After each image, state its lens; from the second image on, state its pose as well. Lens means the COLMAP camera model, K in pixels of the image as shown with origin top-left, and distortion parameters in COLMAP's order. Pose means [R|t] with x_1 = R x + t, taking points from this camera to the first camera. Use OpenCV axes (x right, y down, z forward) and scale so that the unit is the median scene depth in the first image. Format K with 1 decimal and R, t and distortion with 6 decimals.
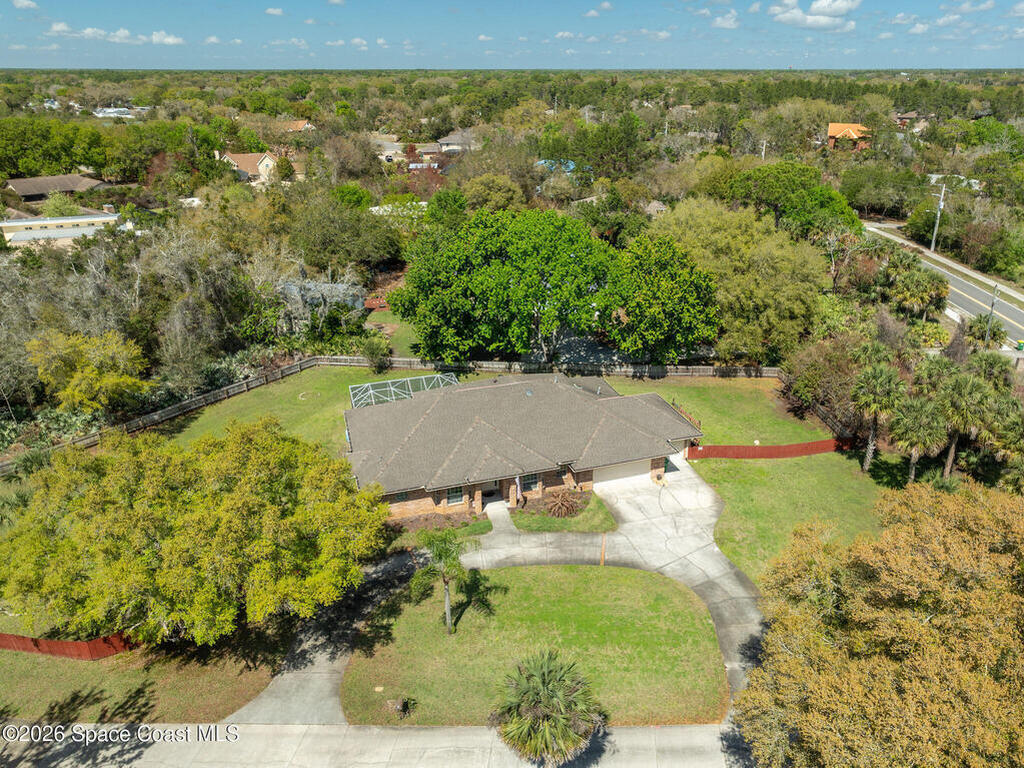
lens RADIAL K [[743.3, 0, 512.0], [0, 743.3, 384.0], [0, 0, 1]] dist [0.001607, -0.000147]
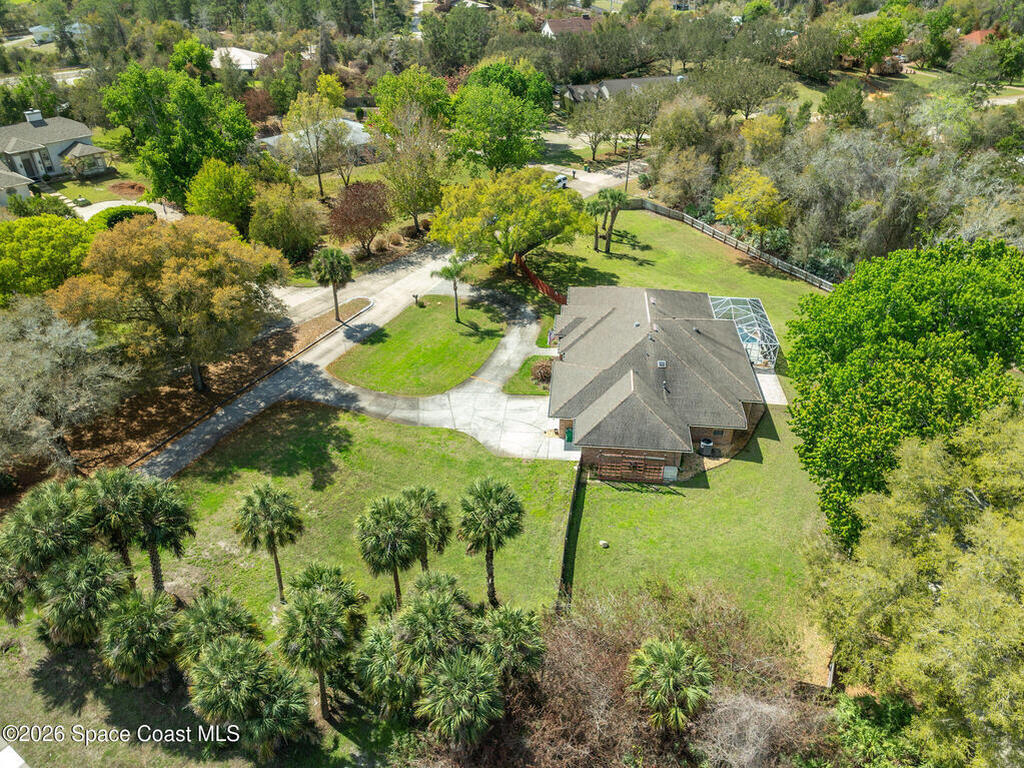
lens RADIAL K [[743.3, 0, 512.0], [0, 743.3, 384.0], [0, 0, 1]] dist [0.001607, -0.000147]
pose [[-0.415288, 0.490700, -0.765995, 1.102304], [-0.341410, 0.696416, 0.631225, -0.629525], [0.843193, 0.523659, -0.121683, 1.147868]]
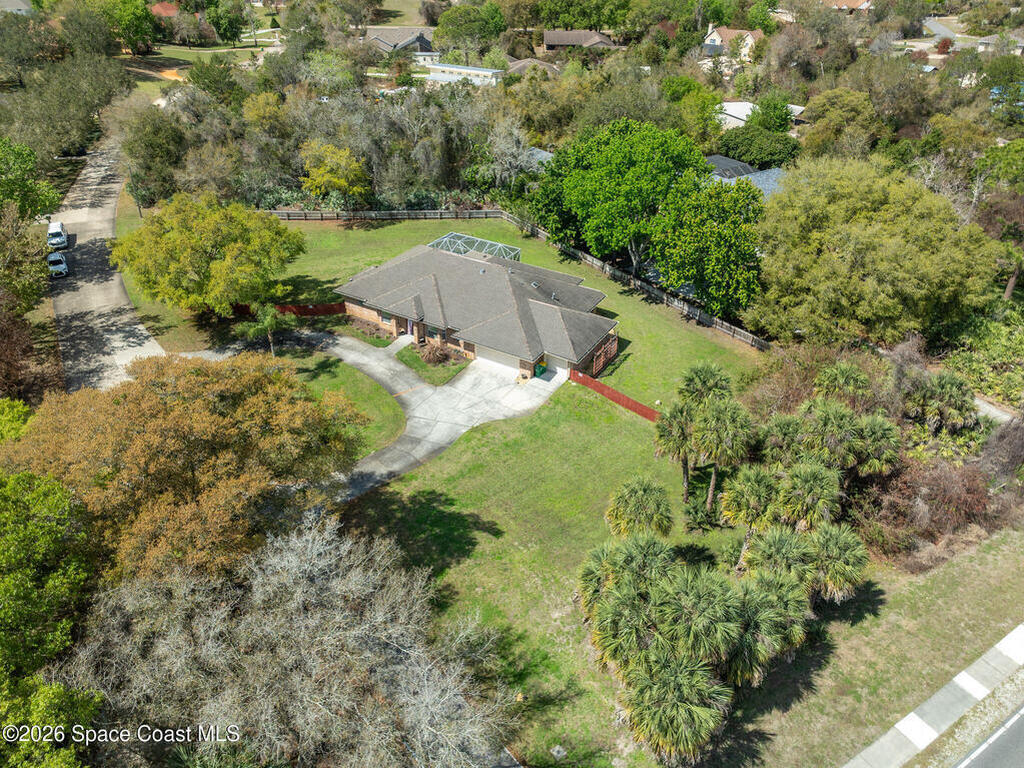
lens RADIAL K [[743.3, 0, 512.0], [0, 743.3, 384.0], [0, 0, 1]] dist [0.001607, -0.000147]
pose [[0.656502, 0.426463, -0.622201, 1.012280], [-0.308796, 0.904504, 0.294138, -0.224786], [0.688222, -0.000969, 0.725499, 0.144352]]
